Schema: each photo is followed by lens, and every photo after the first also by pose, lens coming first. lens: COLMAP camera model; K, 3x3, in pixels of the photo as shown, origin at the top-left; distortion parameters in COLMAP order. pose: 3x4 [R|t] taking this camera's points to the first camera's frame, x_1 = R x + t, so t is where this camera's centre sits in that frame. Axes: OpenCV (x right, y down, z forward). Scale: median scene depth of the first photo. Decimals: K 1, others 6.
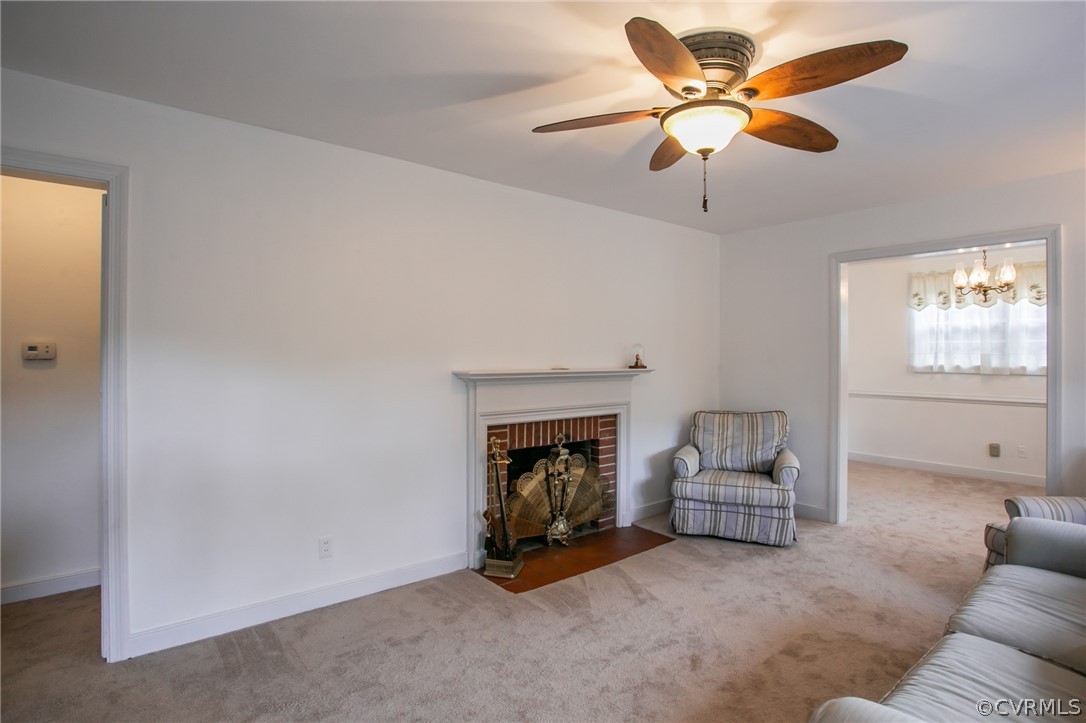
lens RADIAL K [[546.5, 0, 538.1], [0, 546.5, 354.4], [0, 0, 1]] dist [-0.021111, 0.004987]
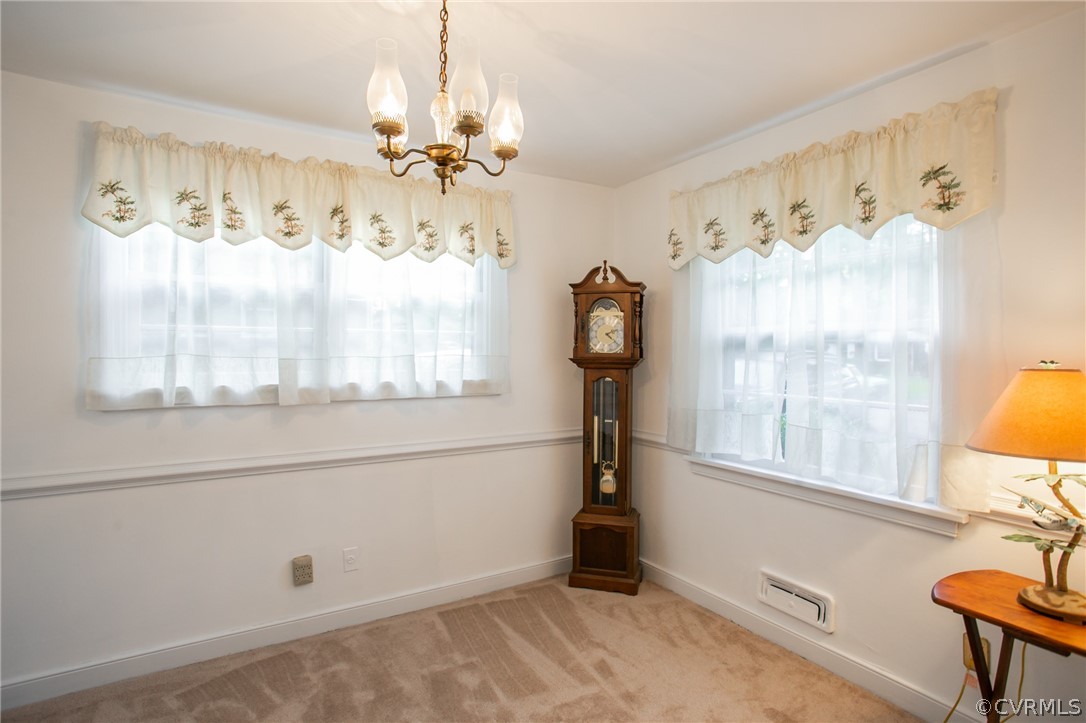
lens RADIAL K [[546.5, 0, 543.1], [0, 546.5, 356.5], [0, 0, 1]] dist [-0.021111, 0.004987]
pose [[0.139048, -0.008814, 0.990246, 0.411549], [0.001284, 0.999961, 0.008720, -0.005050], [-0.990285, 0.000059, 0.139054, 0.708992]]
